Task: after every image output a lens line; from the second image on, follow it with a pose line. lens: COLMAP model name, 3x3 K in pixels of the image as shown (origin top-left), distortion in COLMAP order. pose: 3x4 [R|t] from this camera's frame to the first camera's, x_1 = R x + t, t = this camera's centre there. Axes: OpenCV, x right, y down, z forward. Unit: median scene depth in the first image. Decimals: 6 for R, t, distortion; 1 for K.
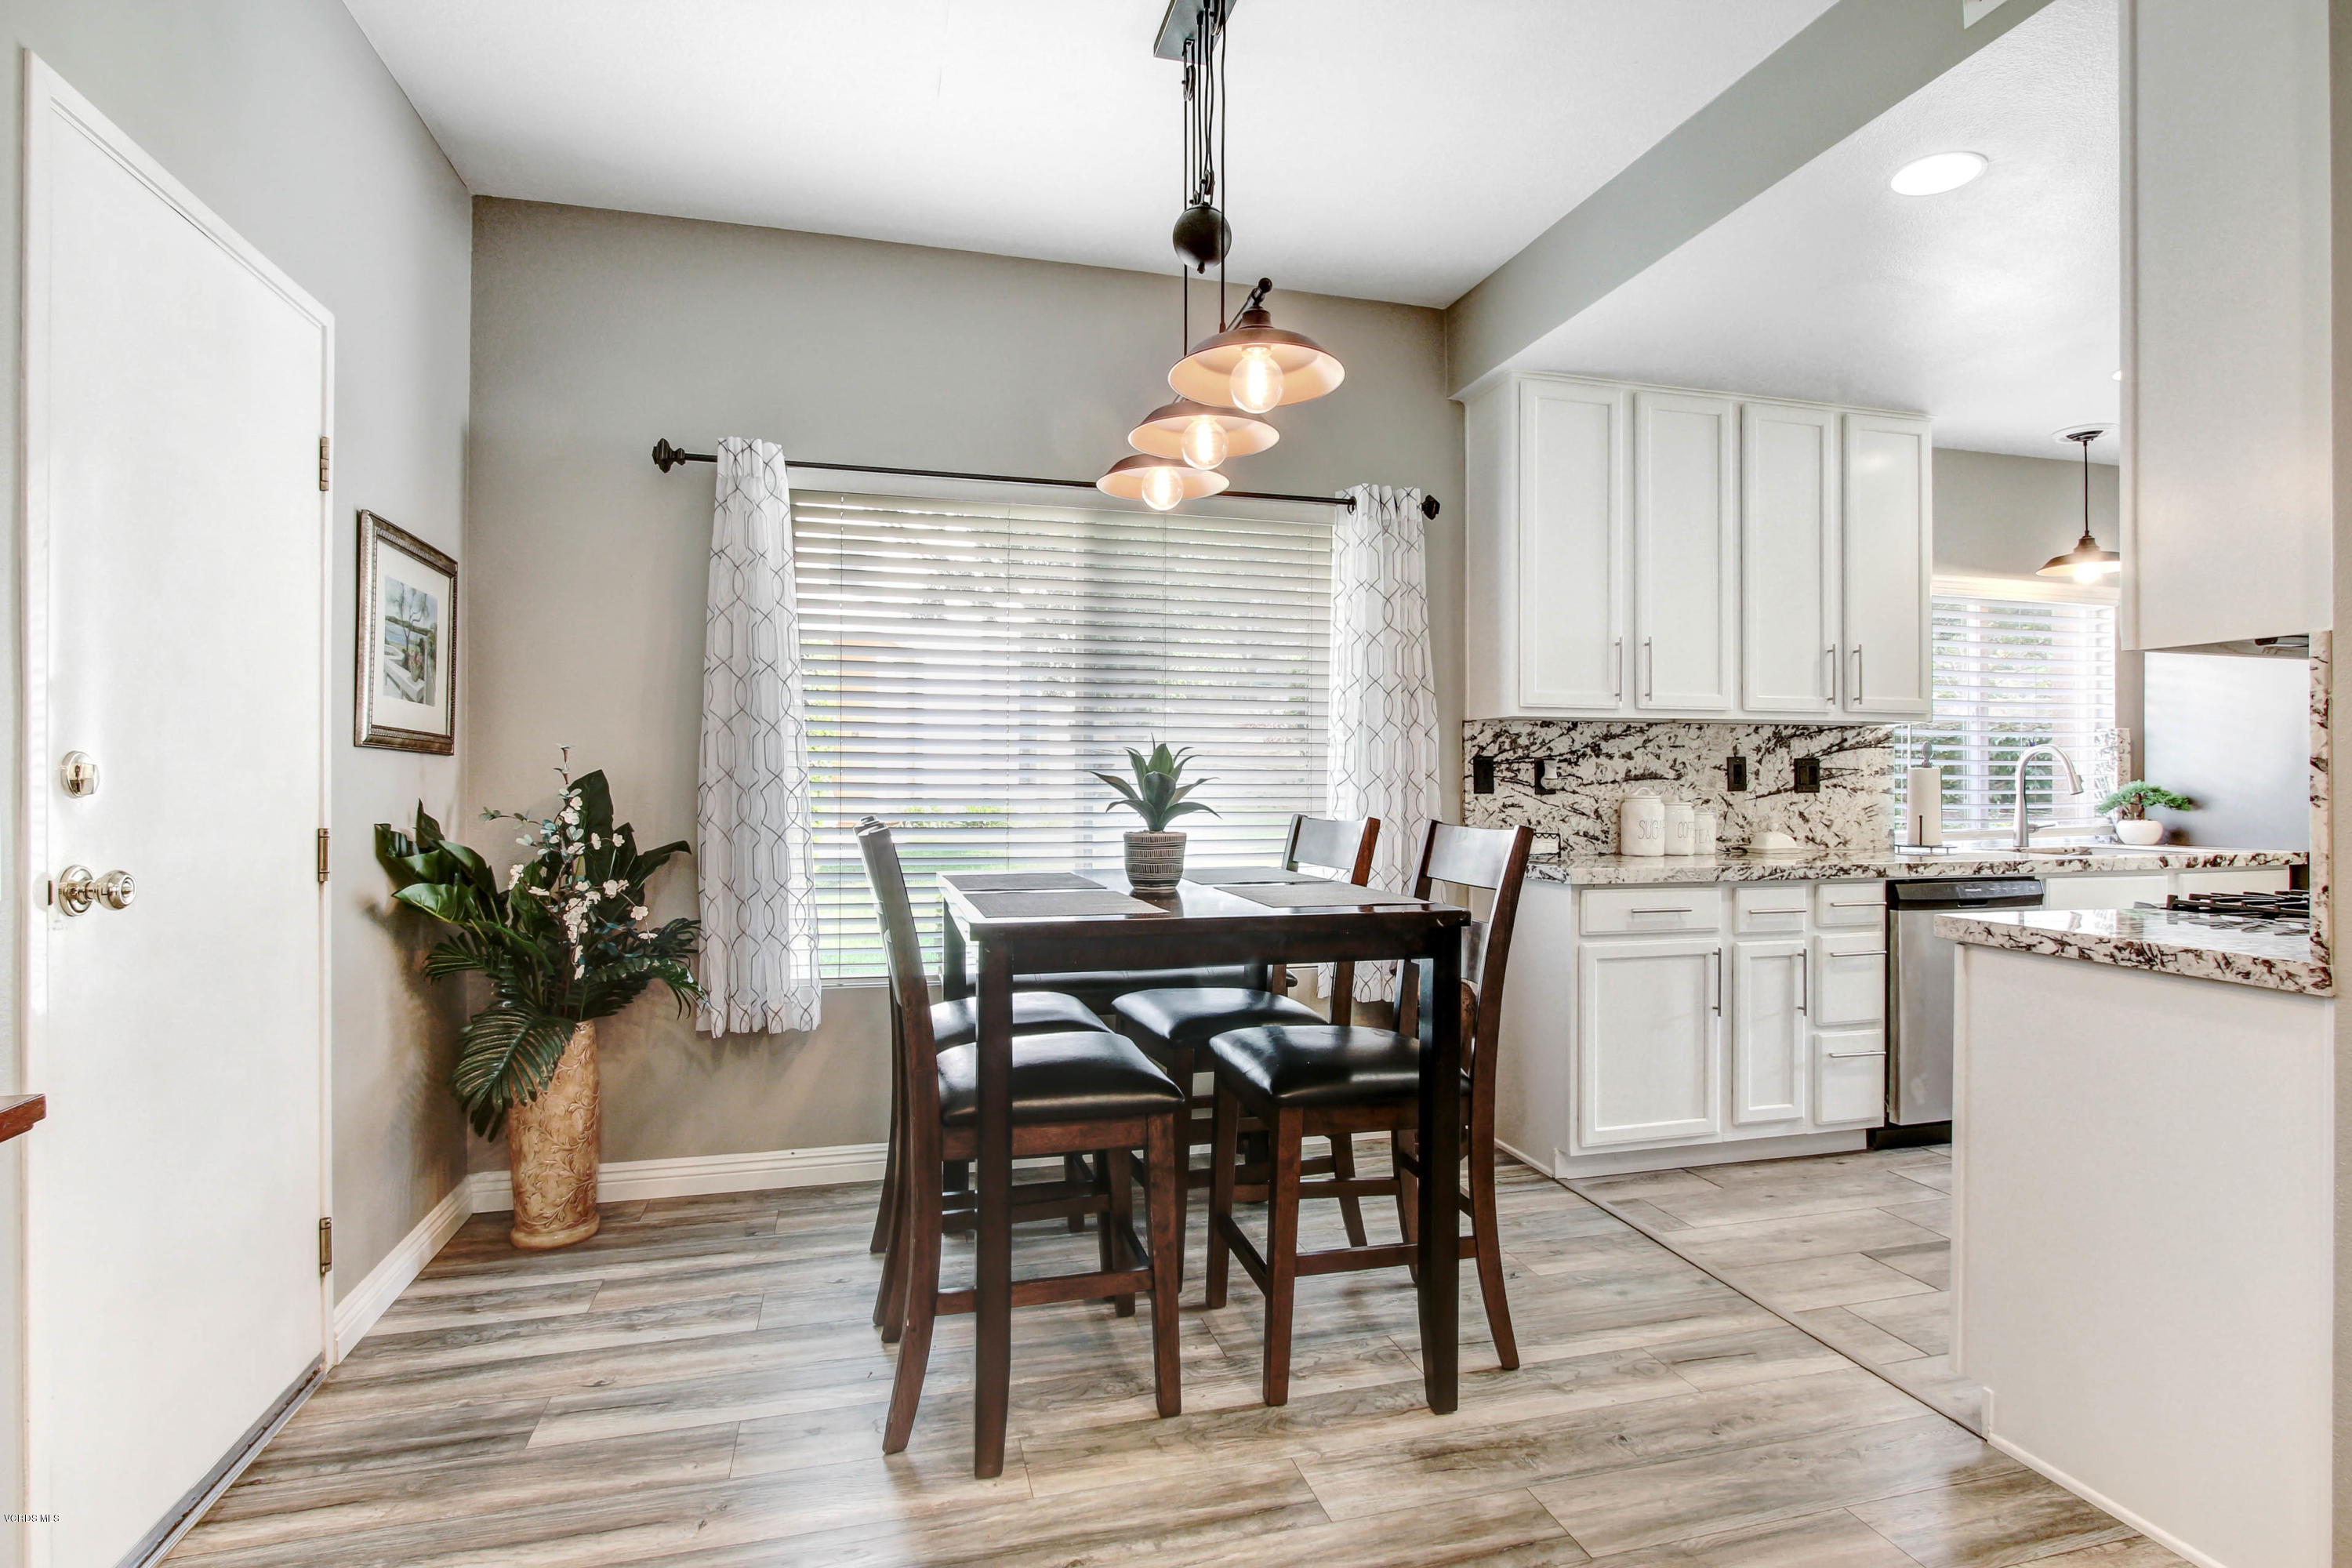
lens RADIAL K [[1187.0, 0, 1220.7], [0, 1187.0, 780.4], [0, 0, 1]] dist [-0.014401, 0.000467]
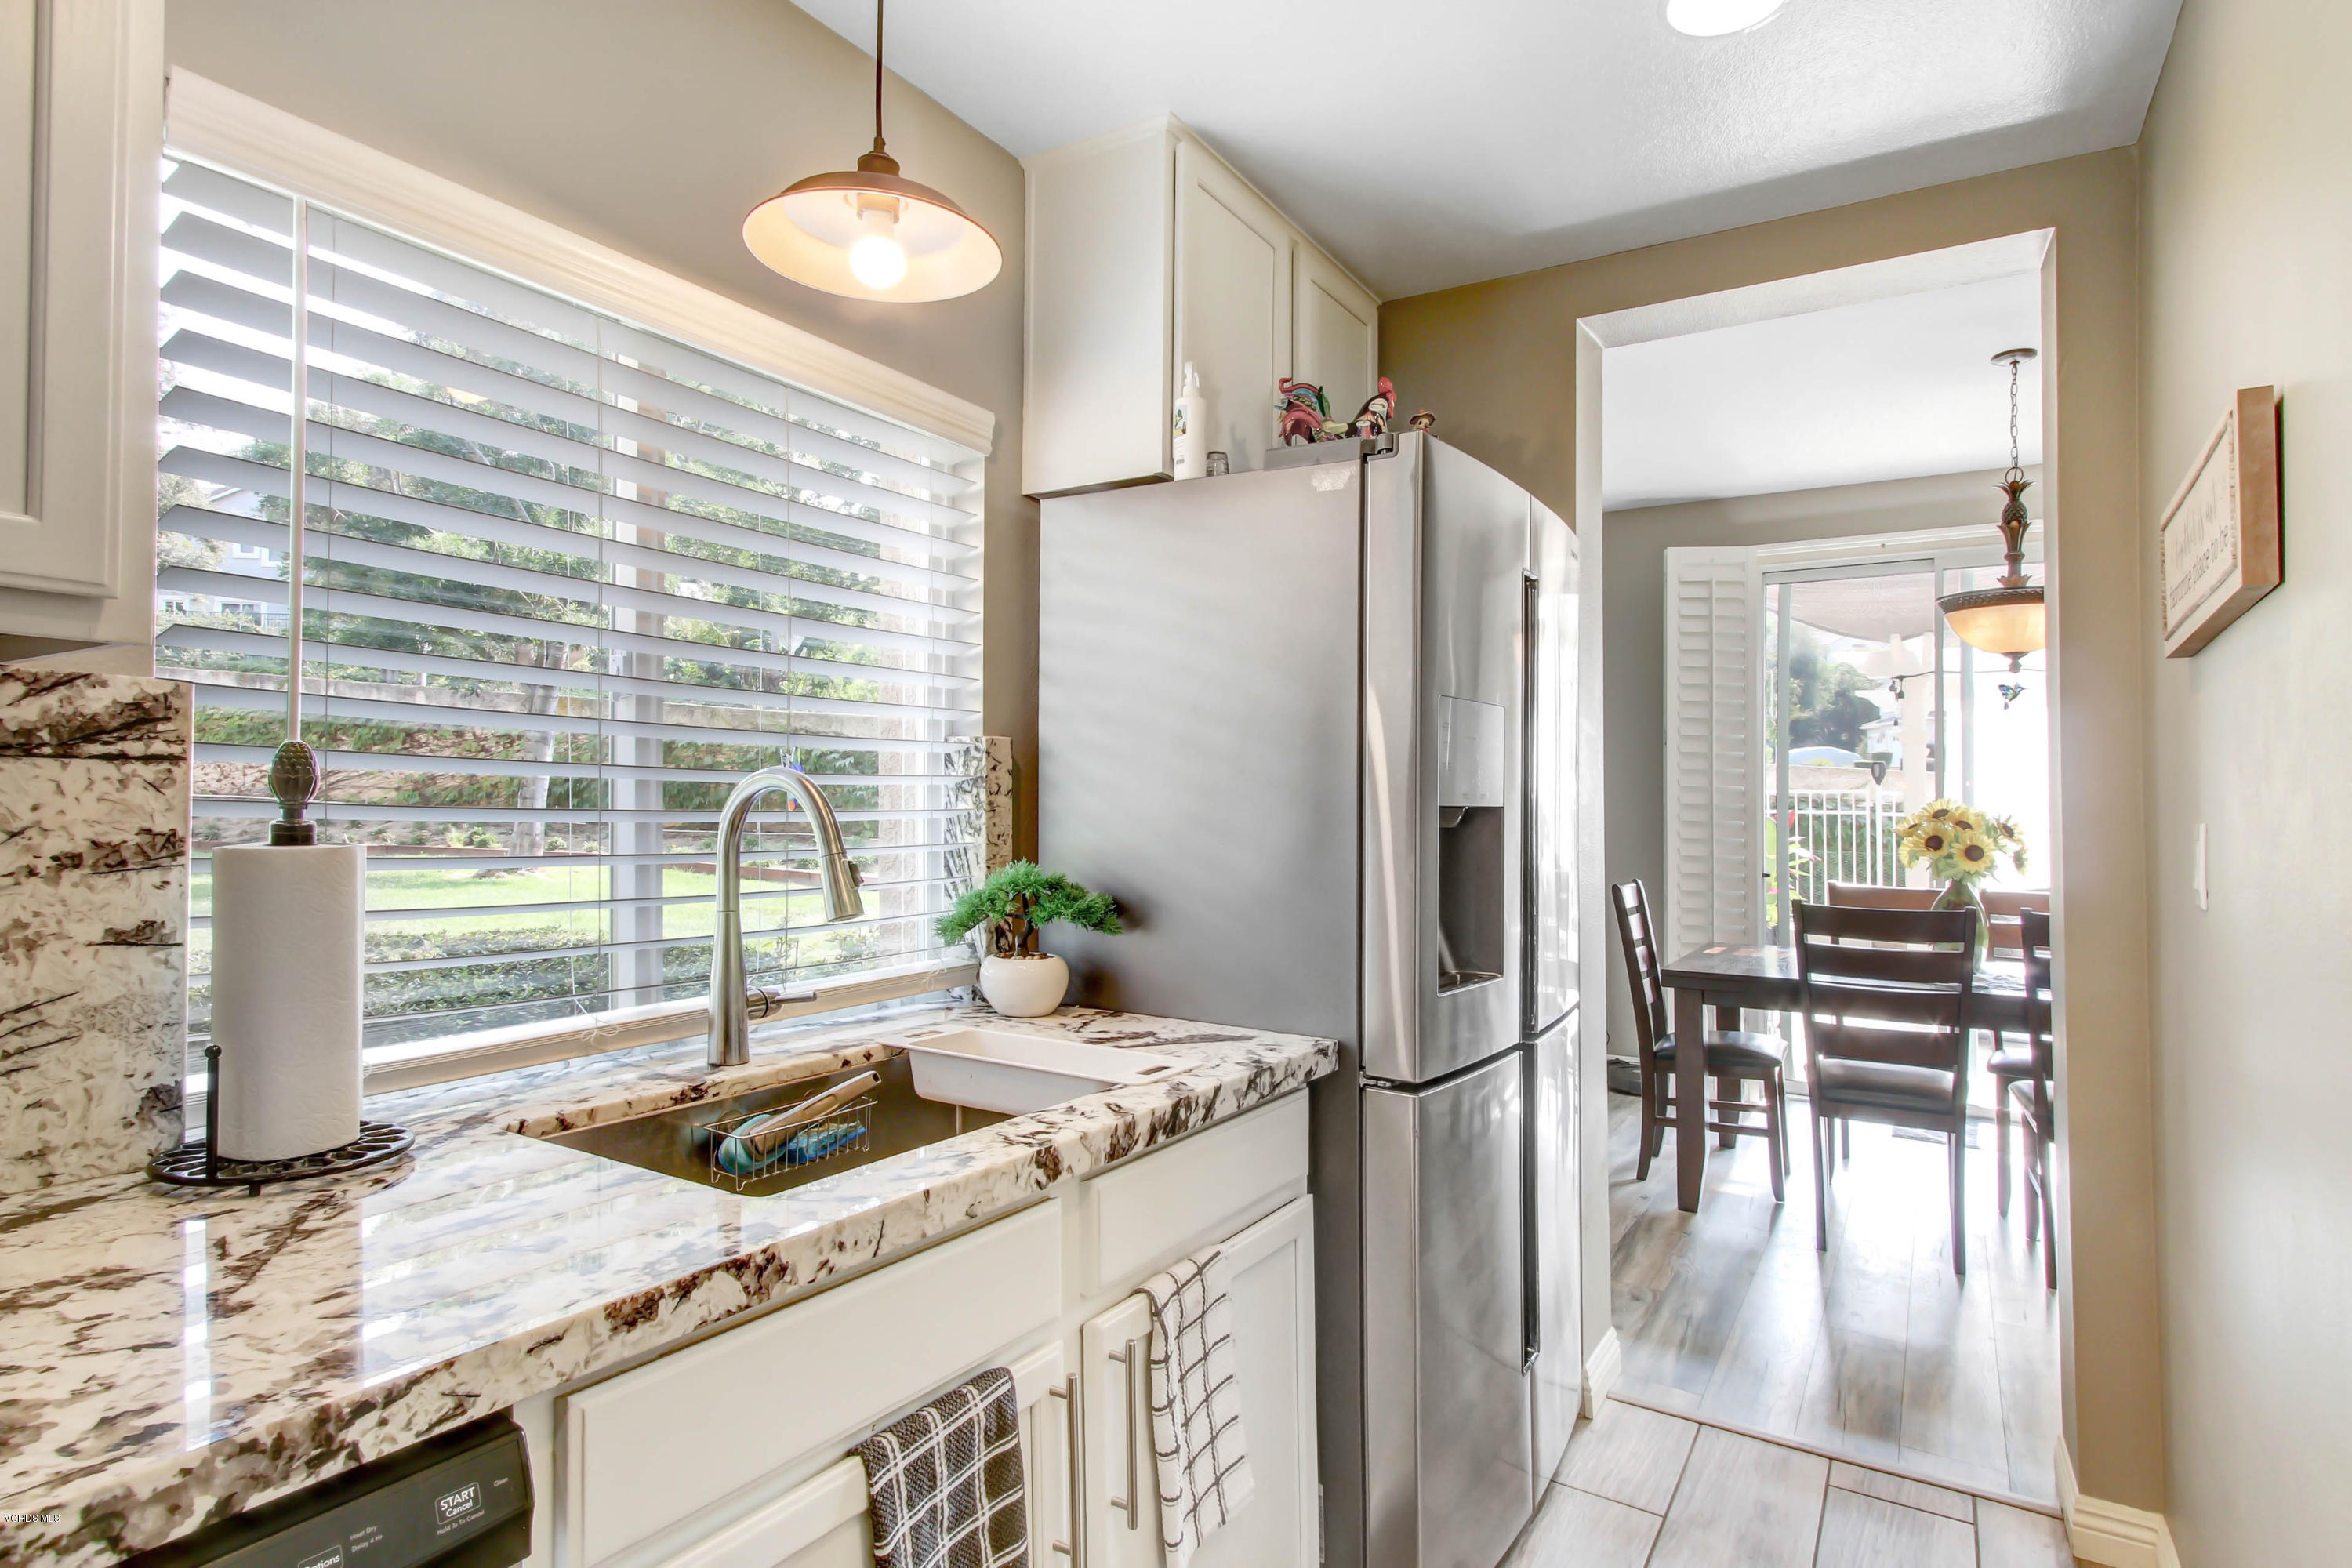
lens RADIAL K [[1241.7, 0, 1176.0], [0, 1241.7, 784.0], [0, 0, 1]] dist [-0.001051, -0.000083]
pose [[0.744263, 0.020830, 0.667562, 0.525582], [-0.006976, 0.999701, -0.023416, -0.017068], [-0.667850, 0.012770, 0.744186, 0.635634]]
